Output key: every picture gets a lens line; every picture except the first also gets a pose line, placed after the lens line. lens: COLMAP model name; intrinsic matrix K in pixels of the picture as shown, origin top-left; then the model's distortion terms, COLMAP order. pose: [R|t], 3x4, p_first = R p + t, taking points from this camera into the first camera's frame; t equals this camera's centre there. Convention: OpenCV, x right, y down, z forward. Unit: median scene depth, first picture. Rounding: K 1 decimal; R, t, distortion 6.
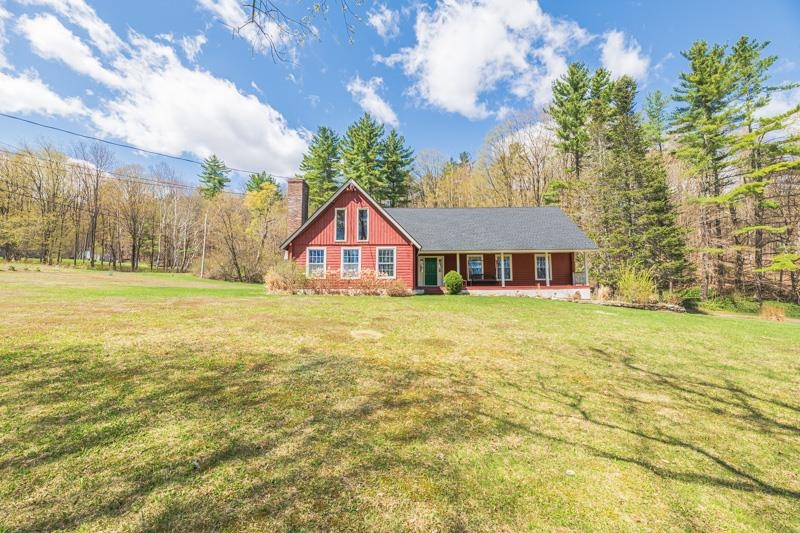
lens RADIAL K [[336.6, 0, 400.0], [0, 336.6, 266.5], [0, 0, 1]] dist [0.000092, 0.000046]
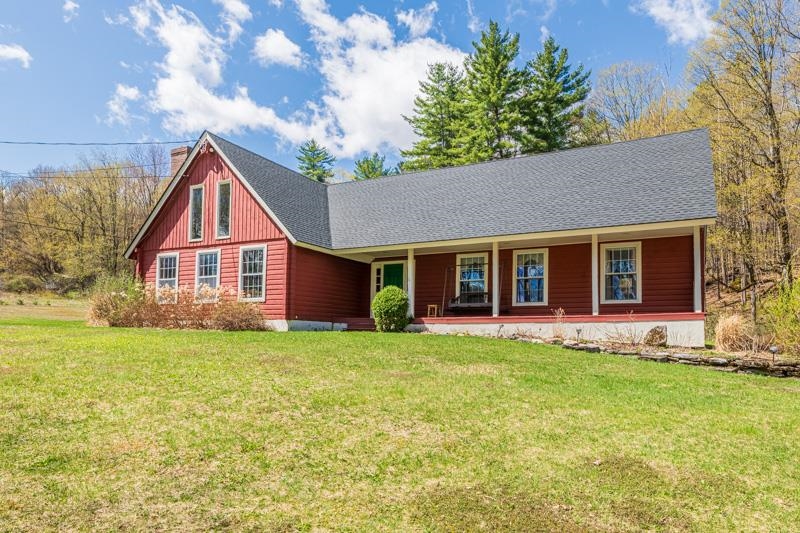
lens RADIAL K [[554.3, 0, 398.4], [0, 554.3, 323.7], [0, 0, 1]] dist [0.000536, -0.001540]
pose [[0.887314, 0.001323, -0.461163, 0.600464], [0.017245, 0.999201, 0.036046, 0.043497], [0.460842, -0.039937, 0.886583, 0.284365]]
